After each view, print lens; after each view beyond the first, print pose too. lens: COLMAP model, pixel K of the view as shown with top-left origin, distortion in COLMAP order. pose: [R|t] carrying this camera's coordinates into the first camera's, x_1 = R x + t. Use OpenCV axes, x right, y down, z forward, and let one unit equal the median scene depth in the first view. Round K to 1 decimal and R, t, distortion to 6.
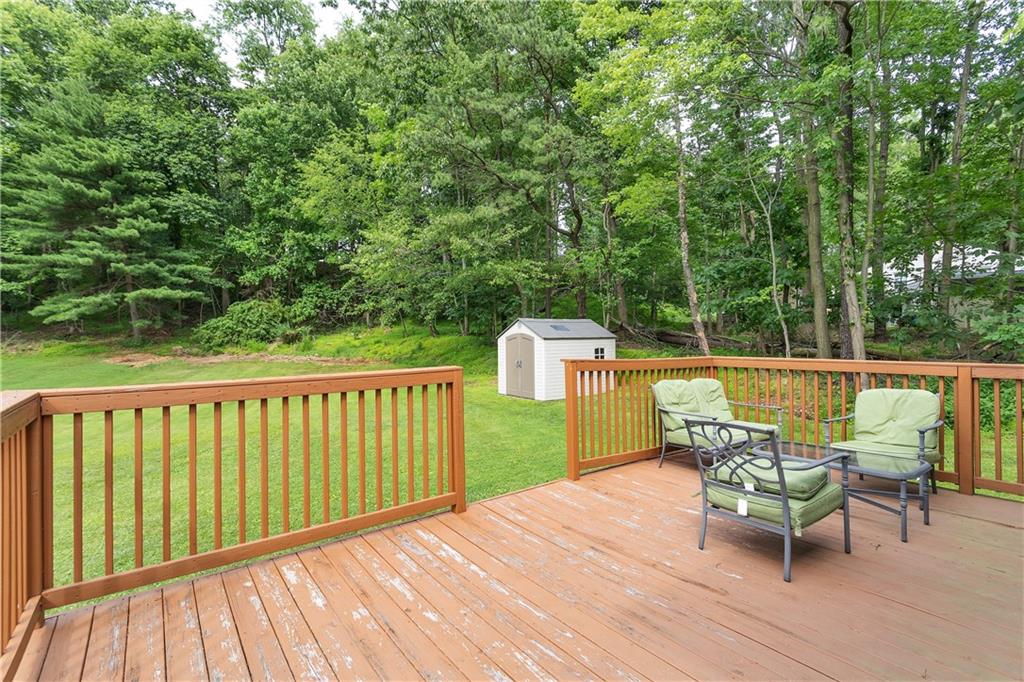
lens RADIAL K [[480.1, 0, 505.0], [0, 480.1, 338.5], [0, 0, 1]] dist [-0.005135, 0.001031]
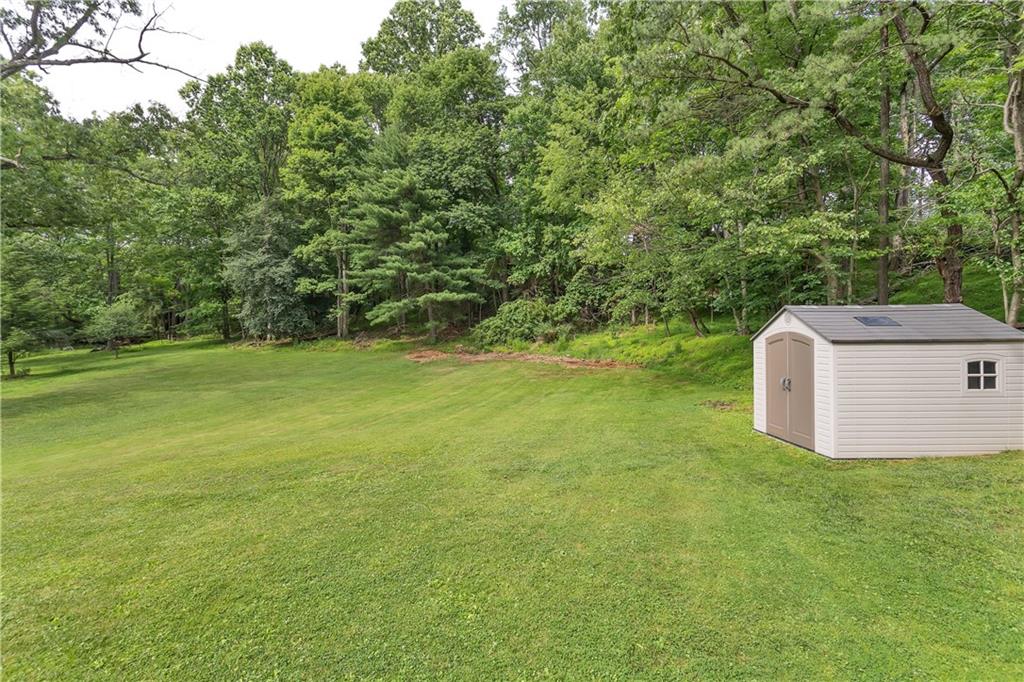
lens RADIAL K [[480.1, 0, 505.0], [0, 480.1, 338.5], [0, 0, 1]] dist [-0.005135, 0.001031]
pose [[0.813919, 0.003080, -0.580971, 0.046027], [-0.000700, 0.999990, 0.004321, -0.002594], [0.580978, -0.003110, 0.813913, 0.175313]]
